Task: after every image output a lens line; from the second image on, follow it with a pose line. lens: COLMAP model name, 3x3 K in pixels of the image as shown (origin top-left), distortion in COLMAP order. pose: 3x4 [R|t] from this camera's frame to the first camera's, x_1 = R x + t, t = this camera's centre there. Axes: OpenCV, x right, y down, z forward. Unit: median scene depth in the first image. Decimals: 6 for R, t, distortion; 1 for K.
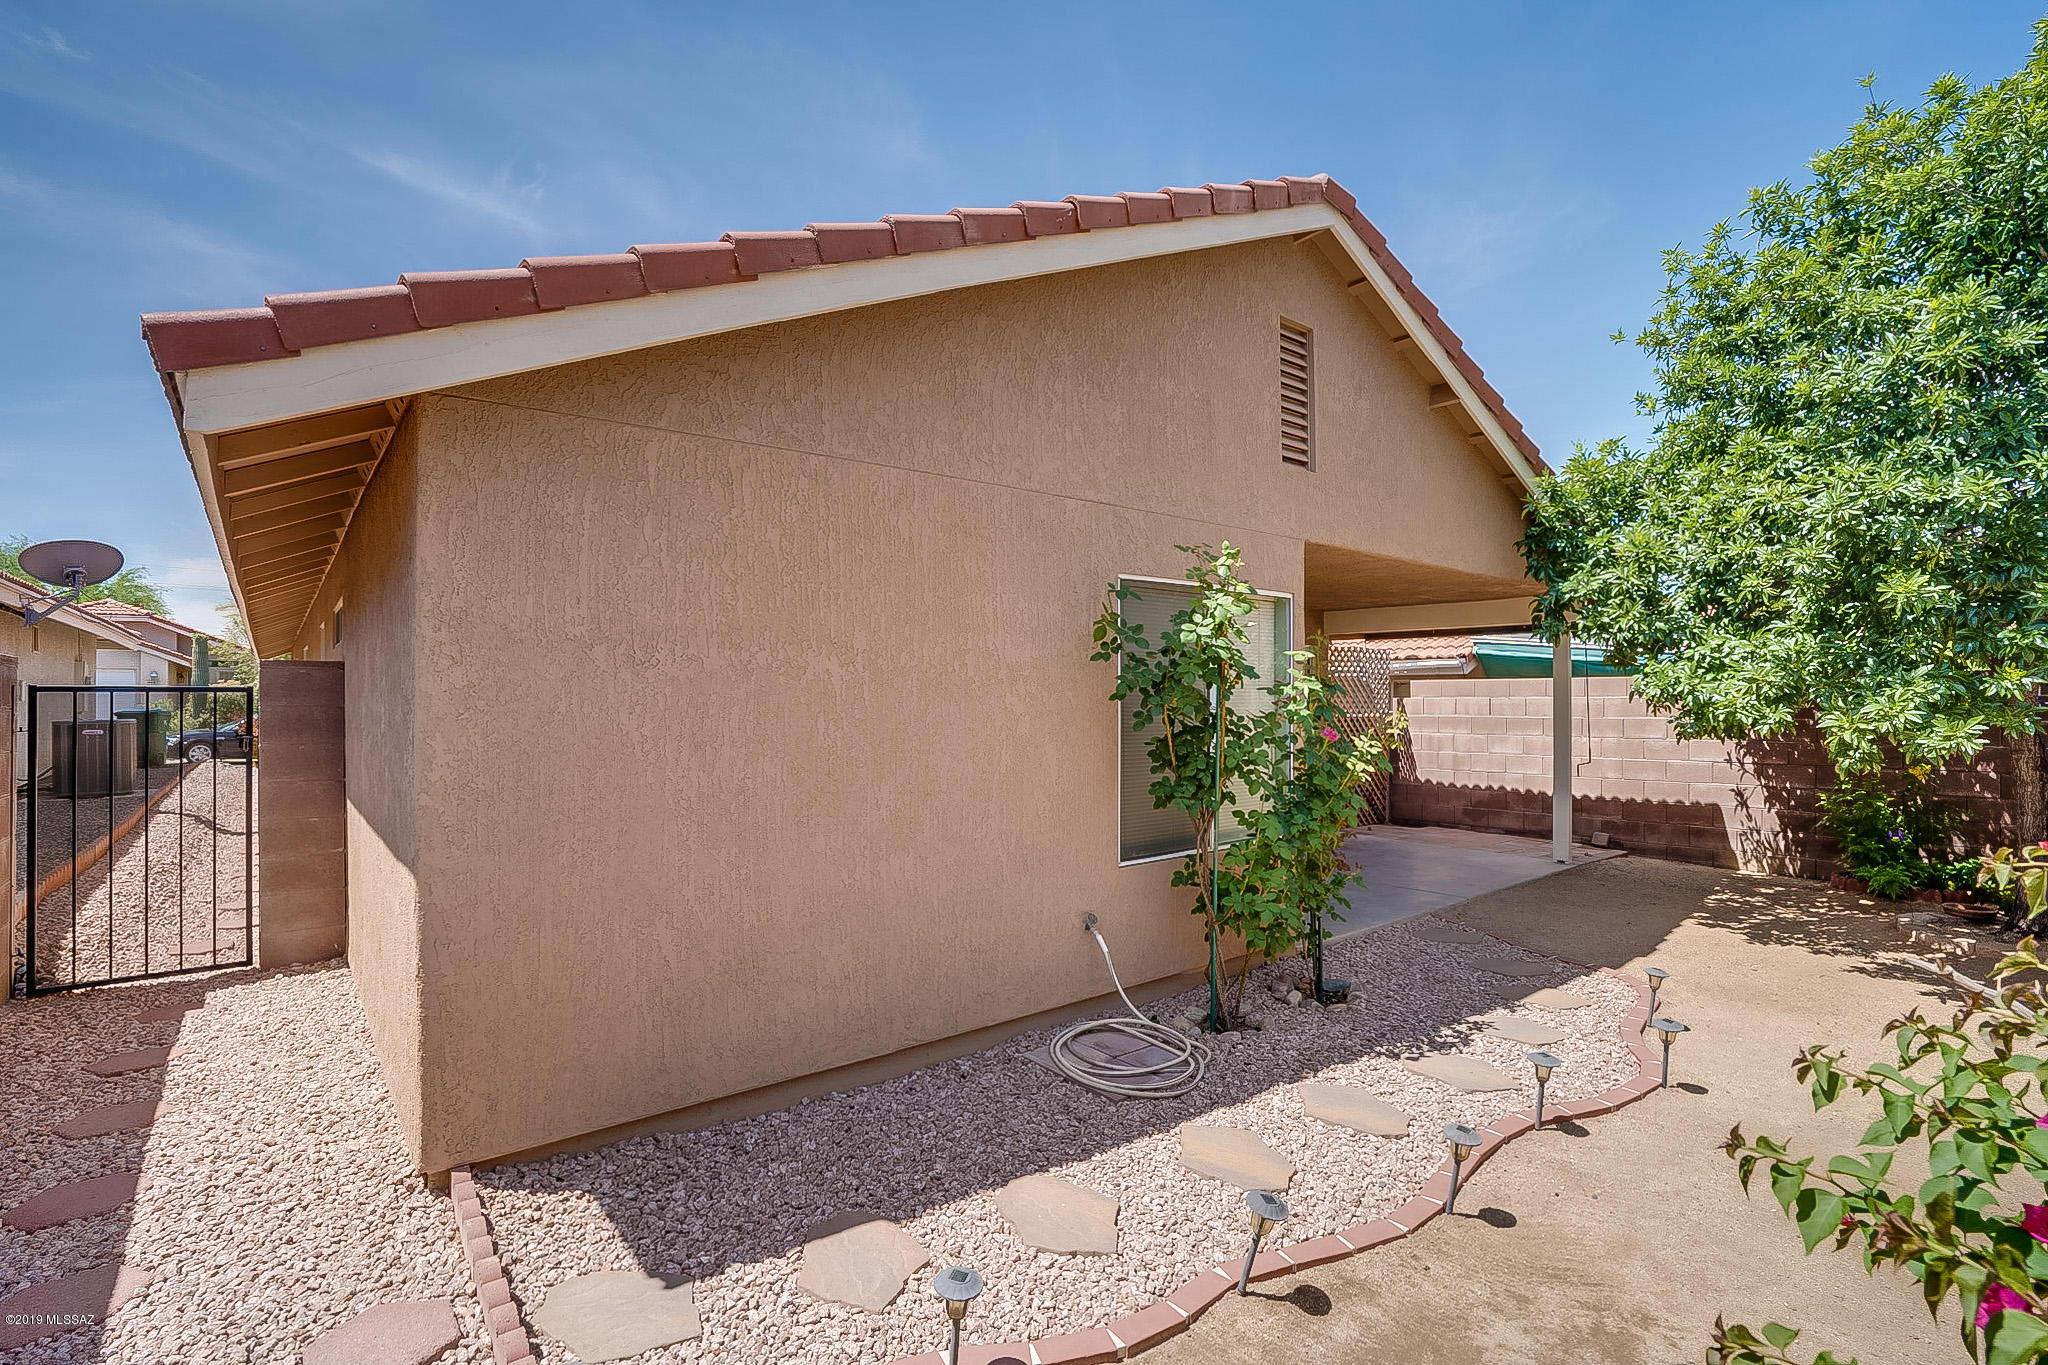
lens RADIAL K [[967.1, 0, 1033.6], [0, 967.1, 675.4], [0, 0, 1]] dist [-0.064576, 0.030347]
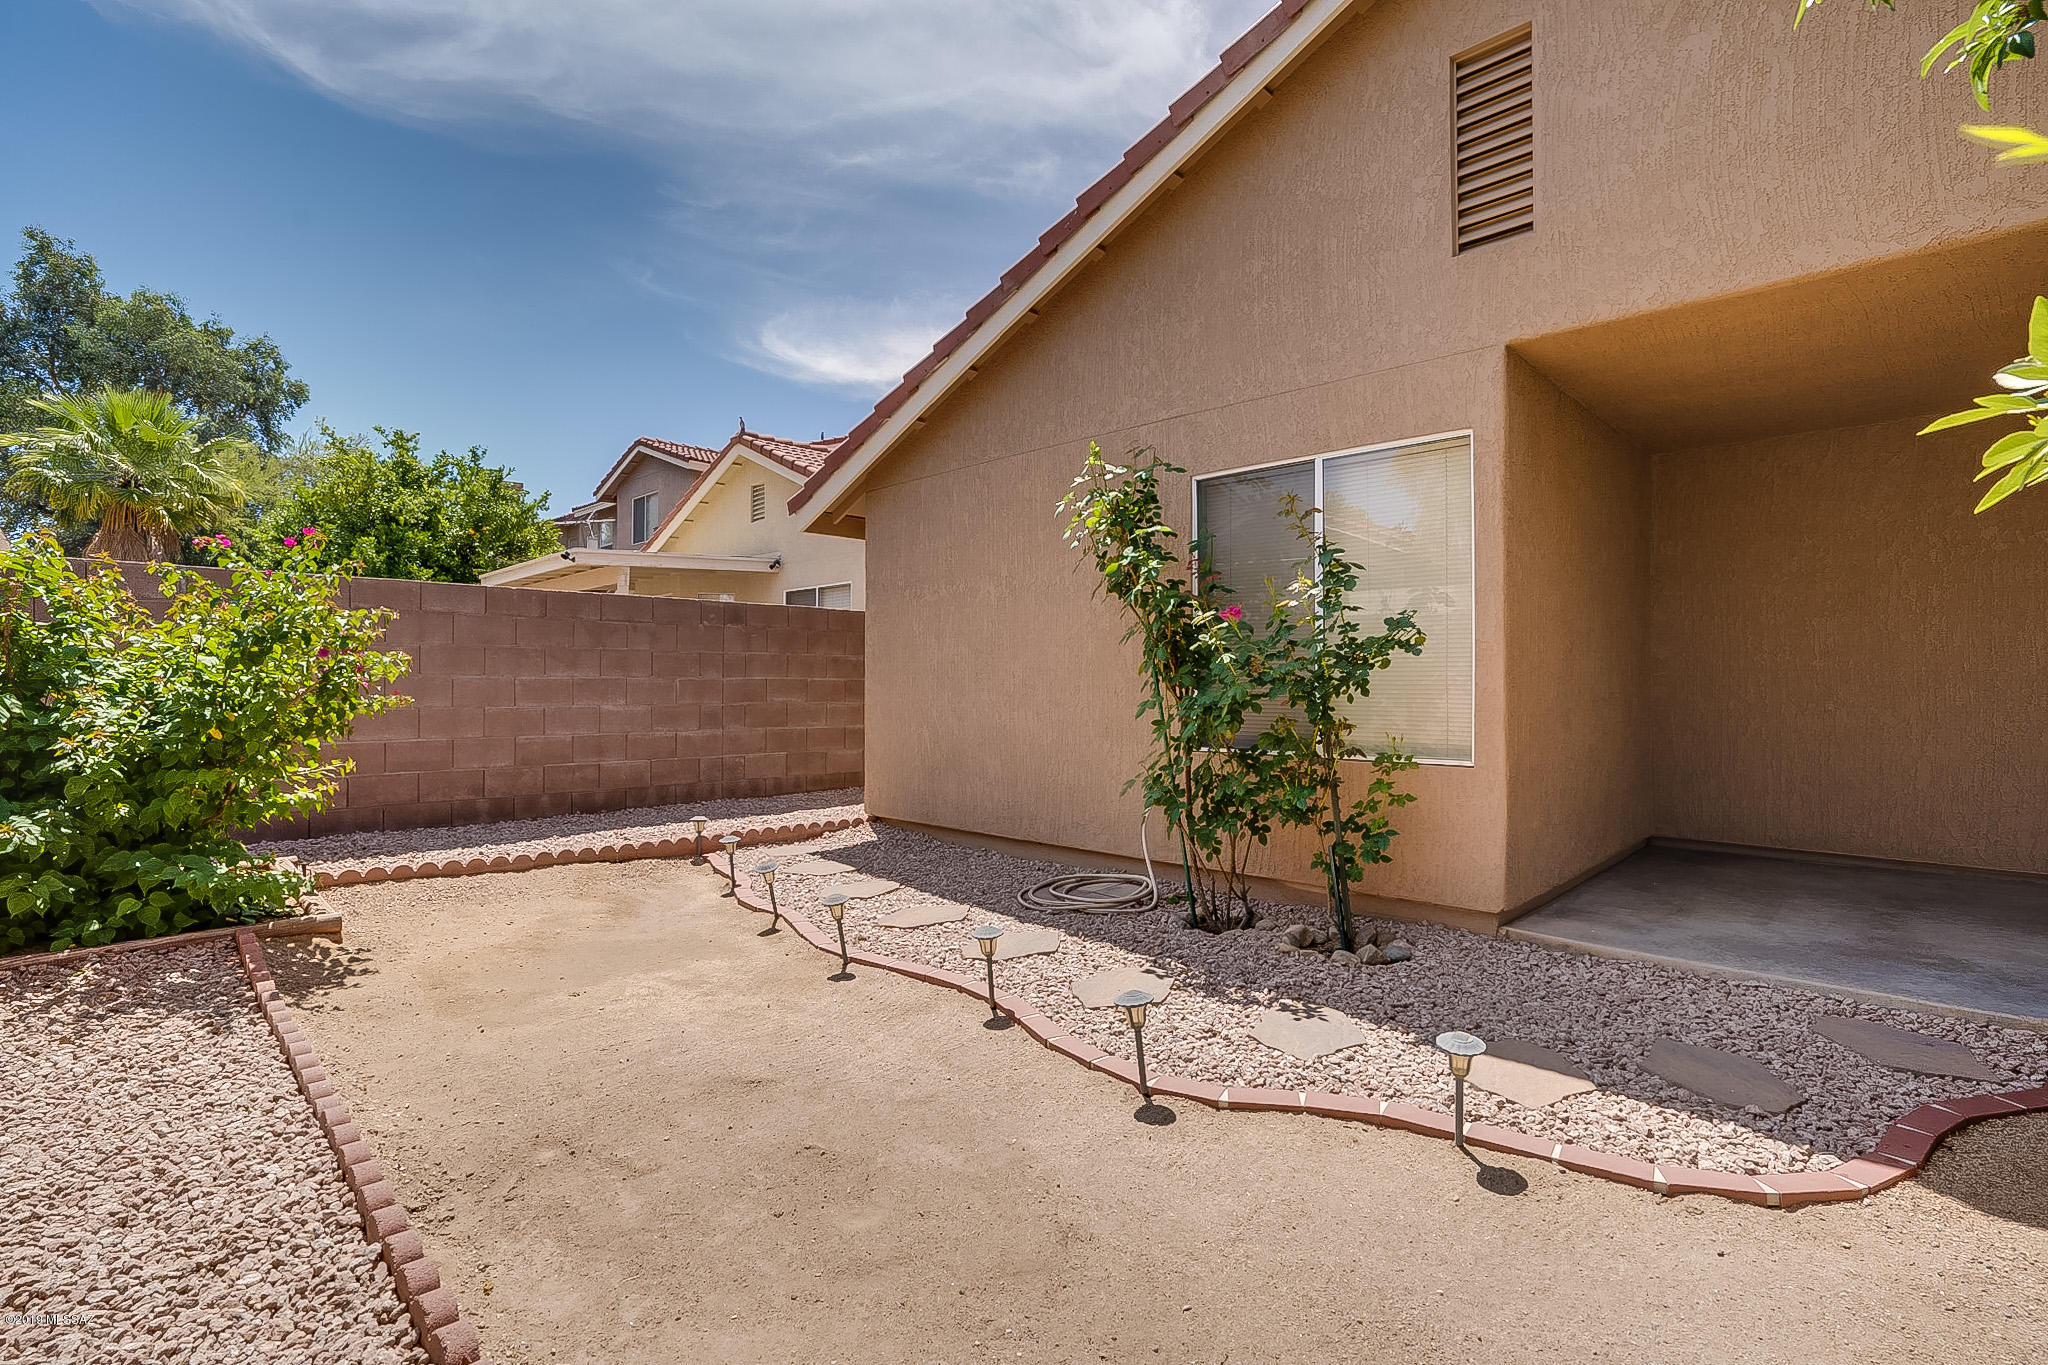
lens RADIAL K [[967.1, 0, 1033.6], [0, 967.1, 675.4], [0, 0, 1]] dist [-0.064576, 0.030347]
pose [[0.093446, -0.006888, -0.995600, 1.278172], [0.018505, 0.999815, -0.005181, 0.132057], [0.995452, -0.017939, 0.093557, 0.815300]]
